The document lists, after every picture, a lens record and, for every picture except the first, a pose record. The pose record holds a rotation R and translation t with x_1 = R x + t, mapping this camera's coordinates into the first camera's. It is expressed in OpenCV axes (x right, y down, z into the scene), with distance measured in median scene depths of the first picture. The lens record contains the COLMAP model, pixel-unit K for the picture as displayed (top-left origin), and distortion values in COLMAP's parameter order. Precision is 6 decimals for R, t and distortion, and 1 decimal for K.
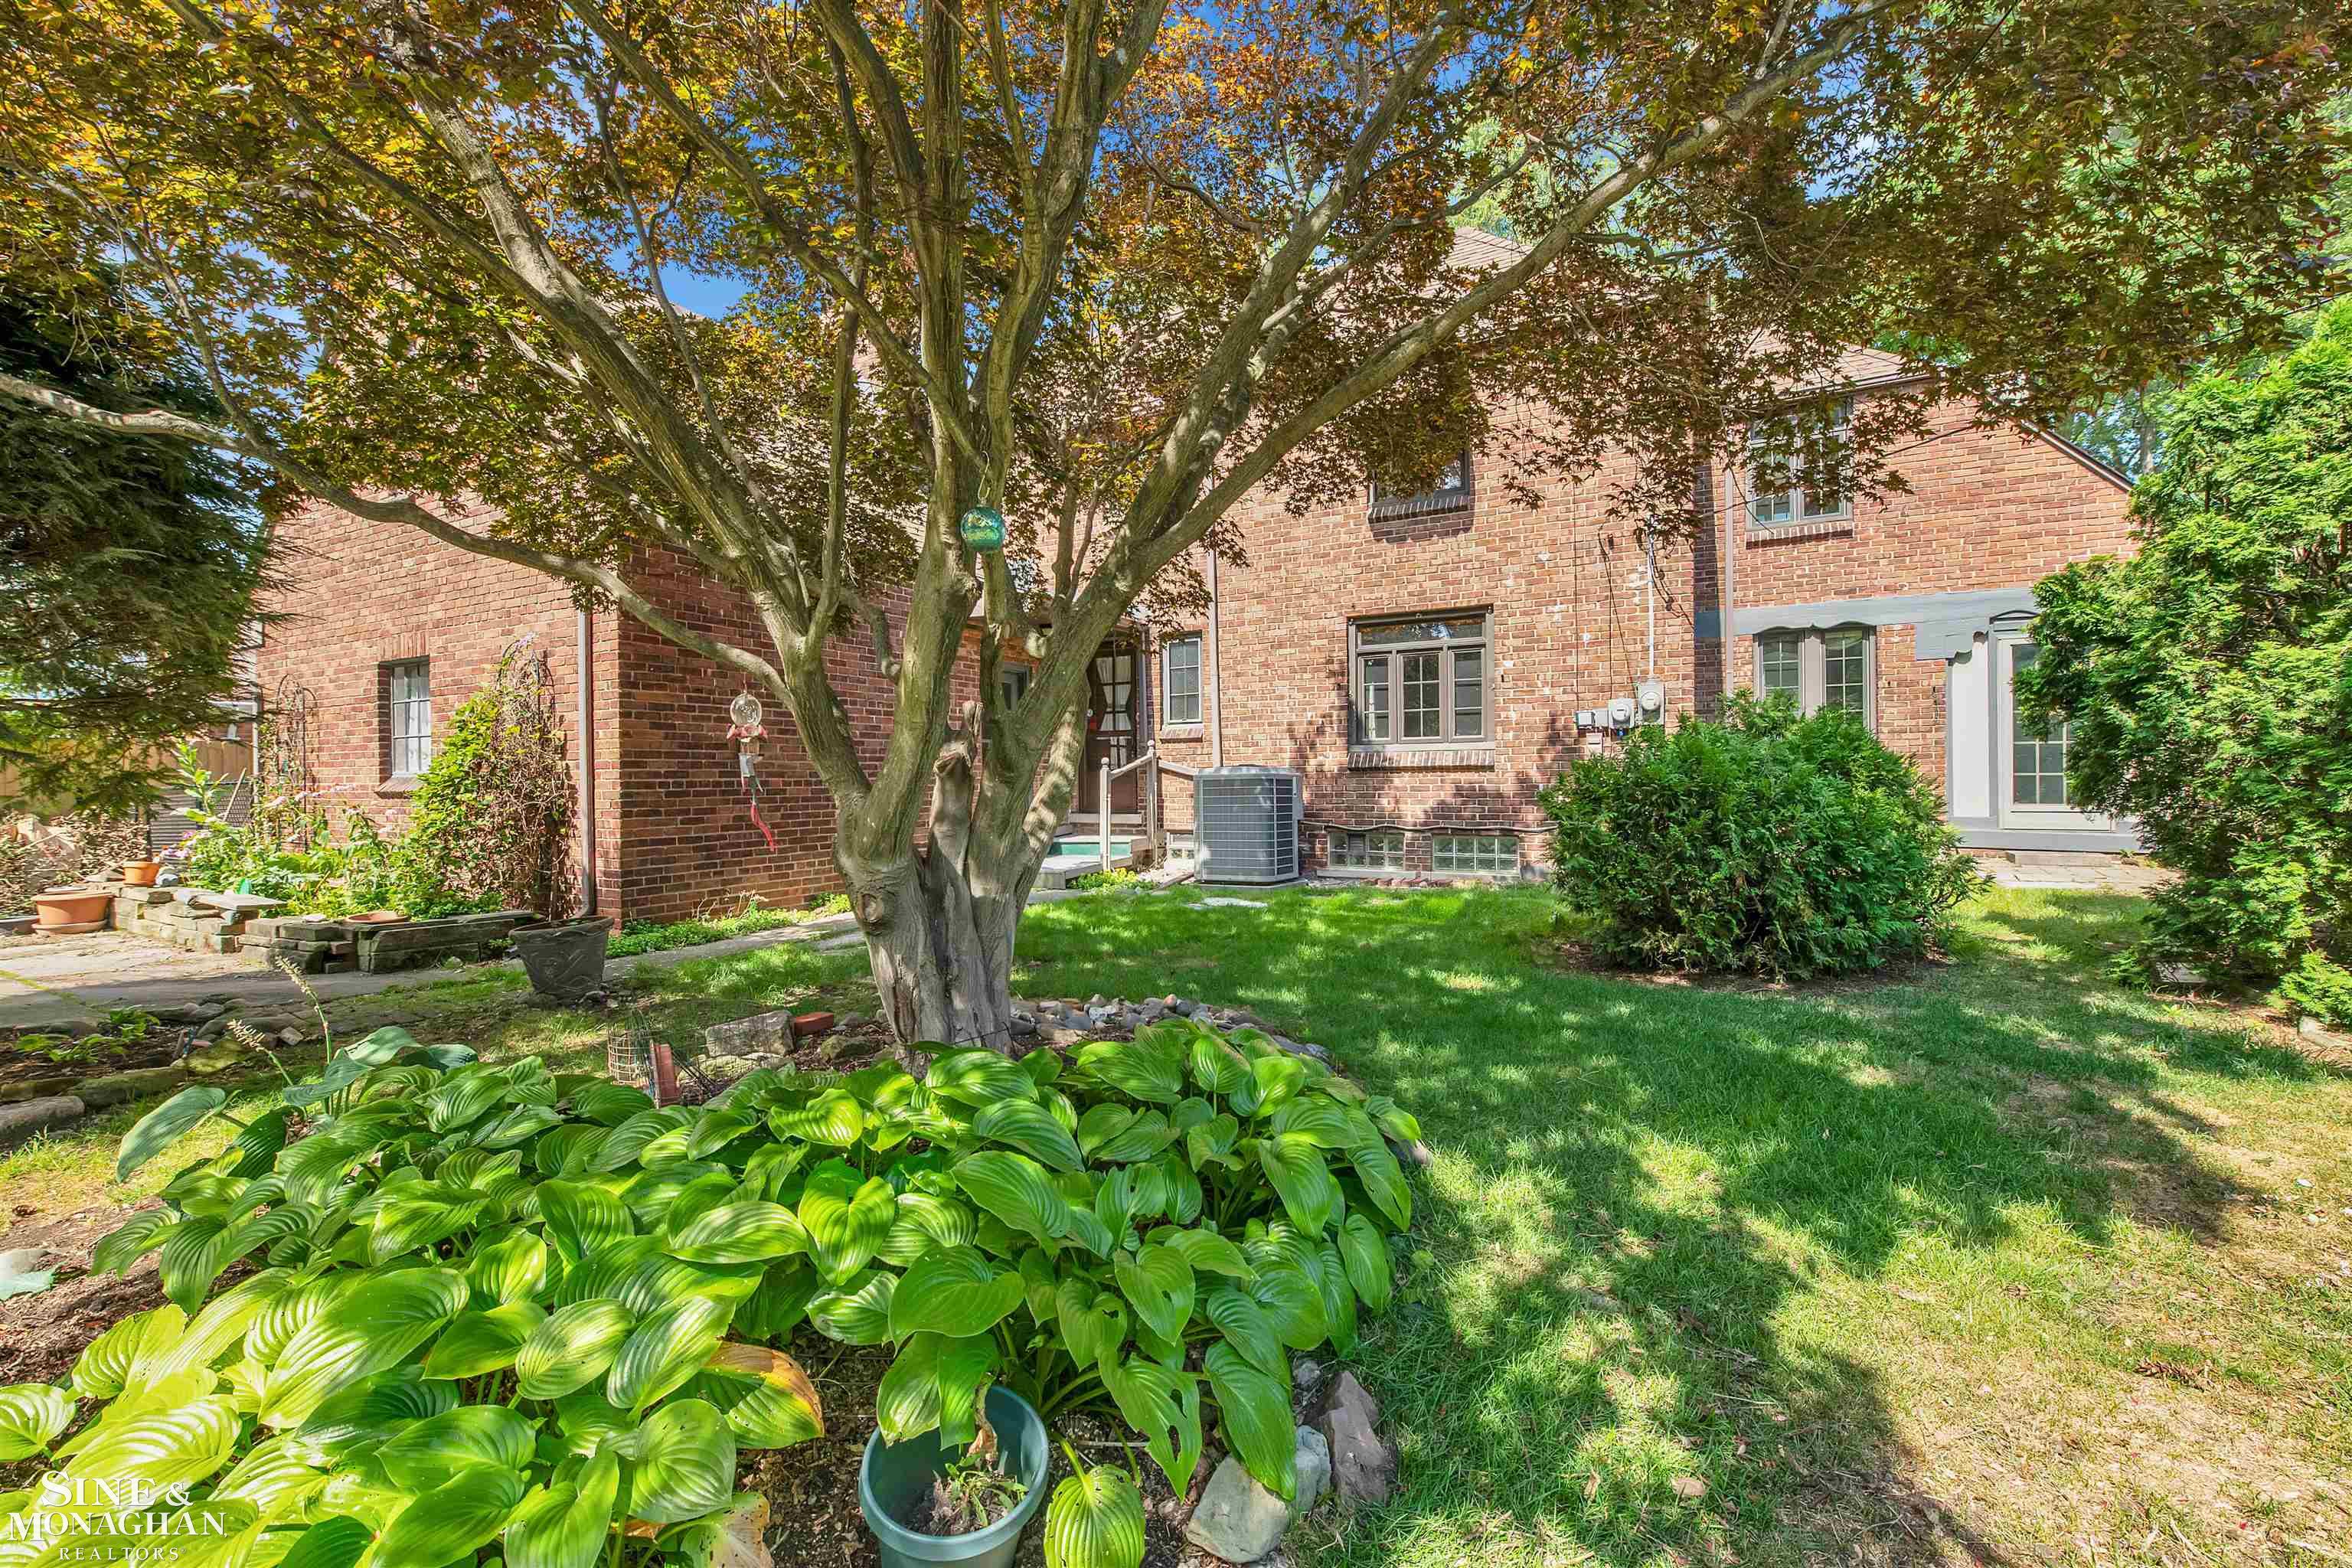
lens RADIAL K [[989.2, 0, 1229.6], [0, 989.2, 770.7], [0, 0, 1]] dist [-0.019062, -0.000256]
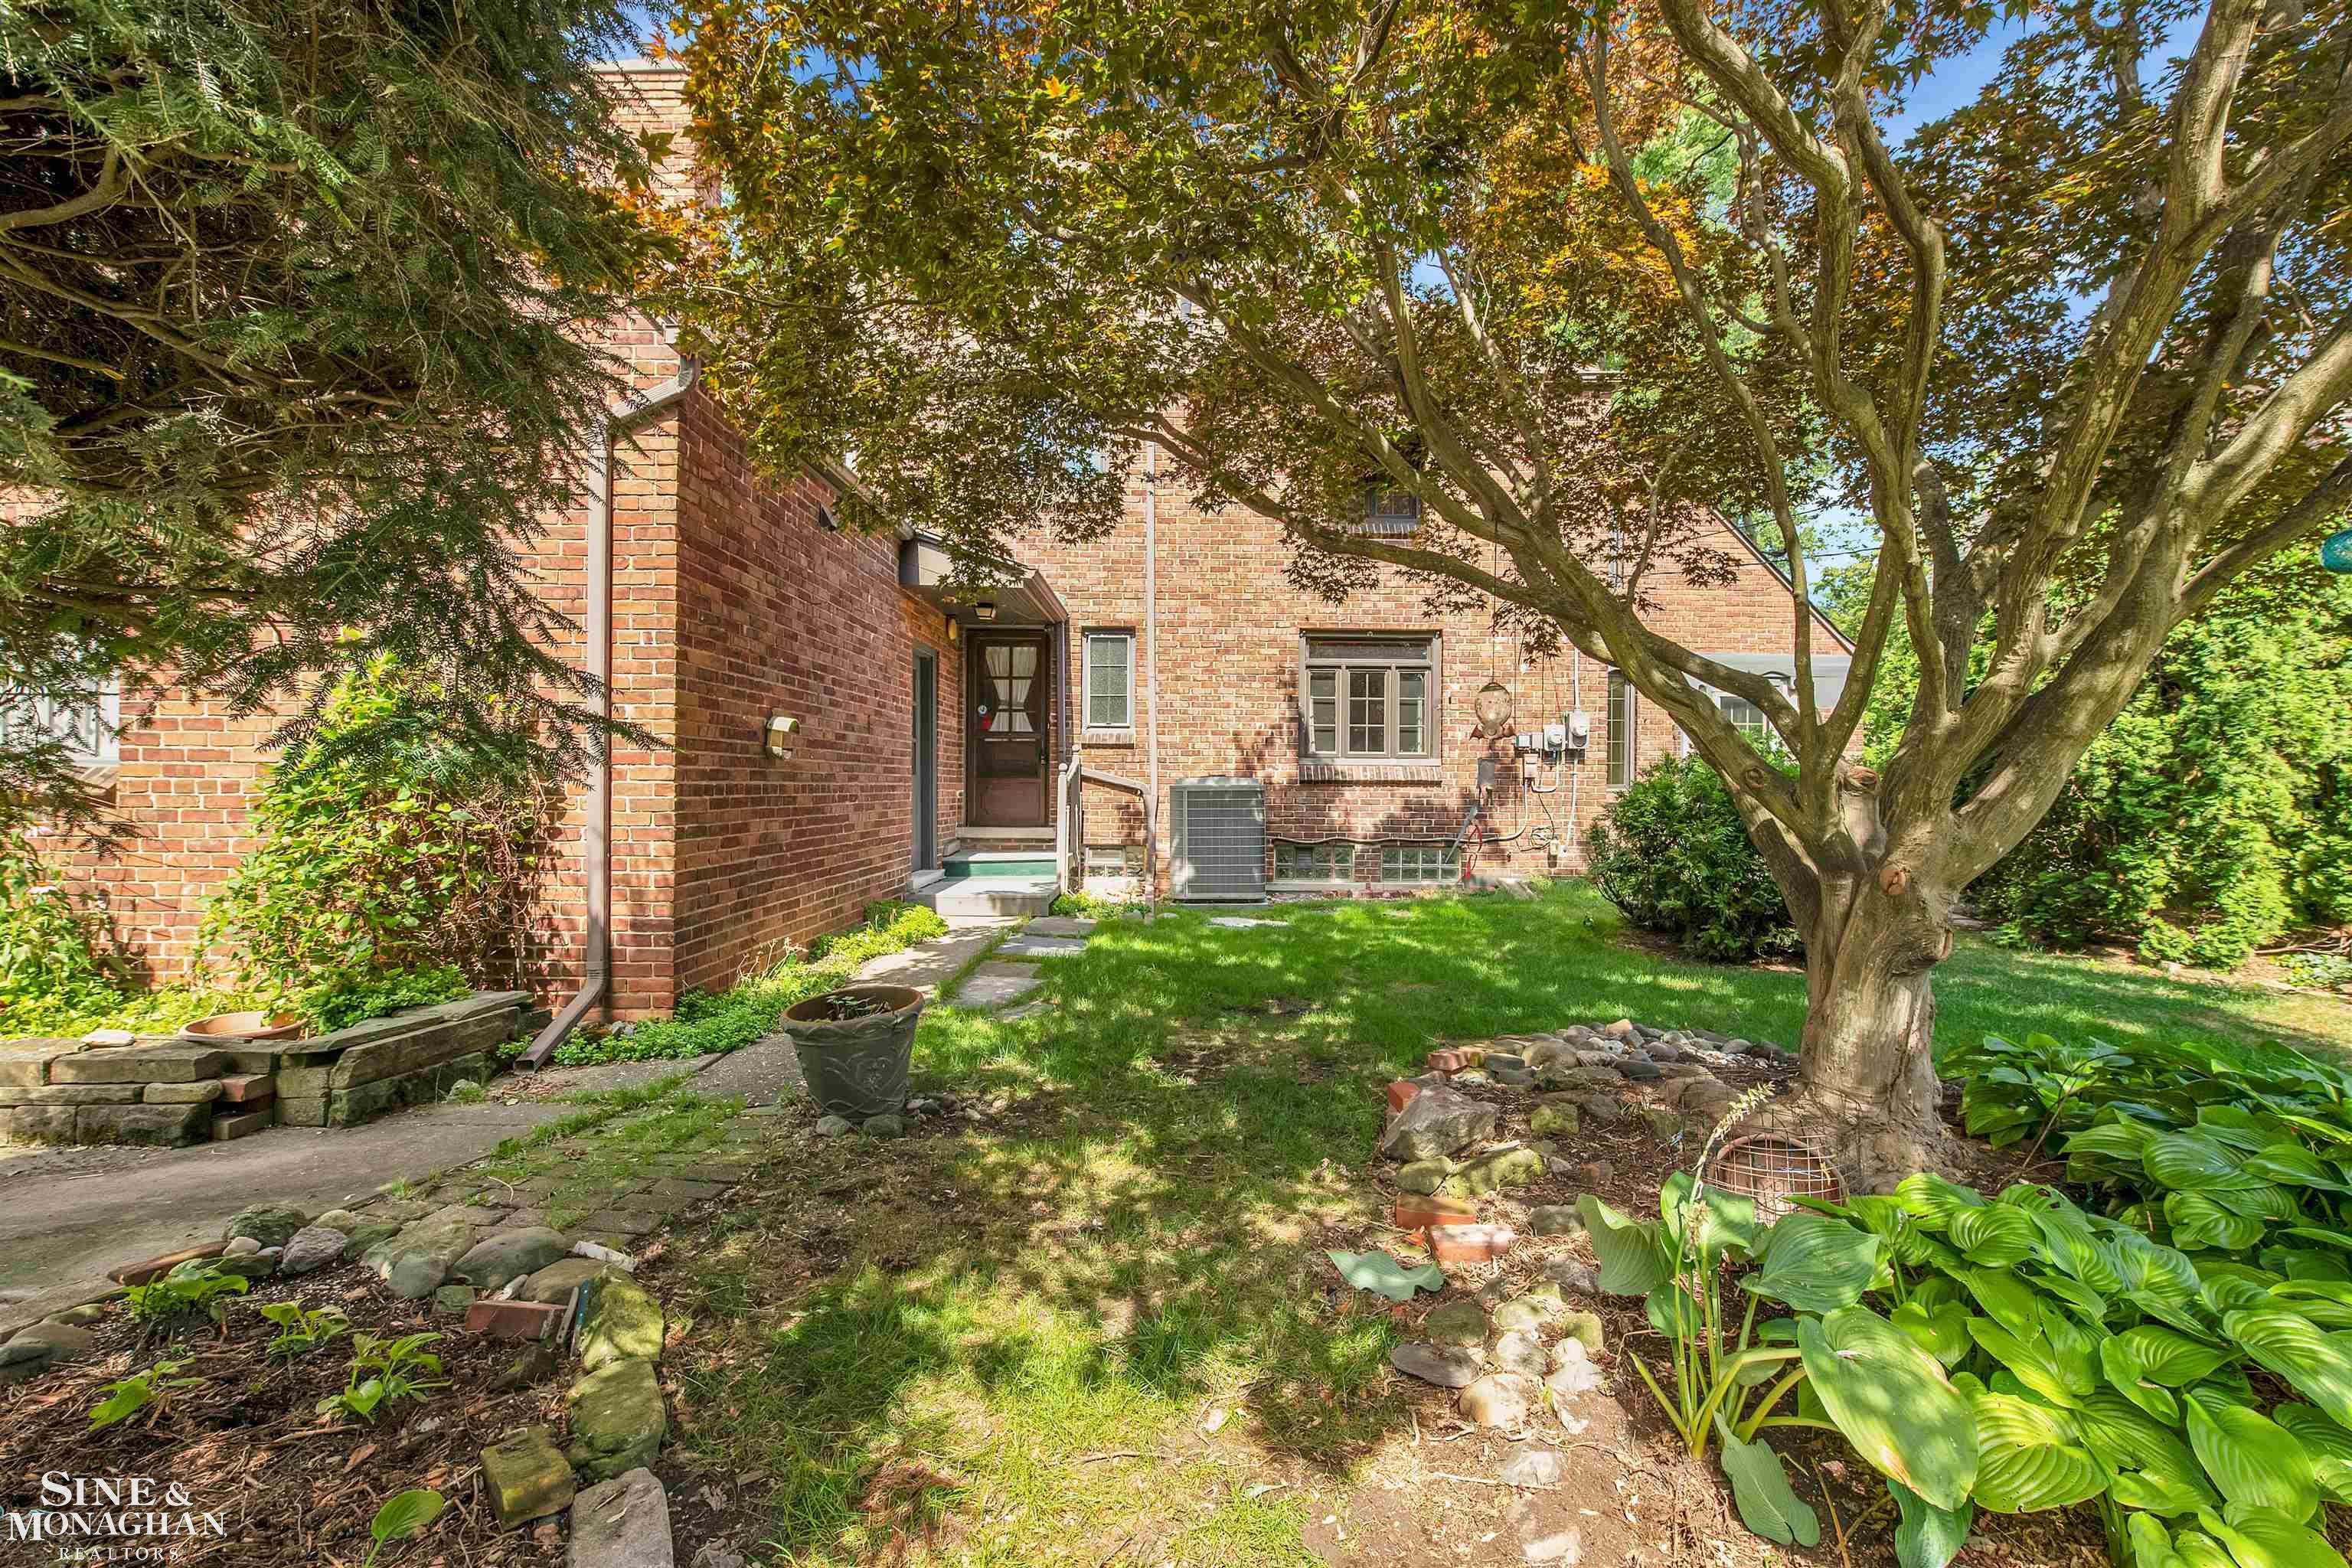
lens RADIAL K [[989.2, 0, 1229.6], [0, 989.2, 770.7], [0, 0, 1]] dist [-0.019062, -0.000256]
pose [[0.876821, 0.023976, 0.480218, -0.423866], [-0.019851, 0.999710, -0.013667, 0.002421], [-0.480407, 0.002451, 0.877042, 0.166360]]
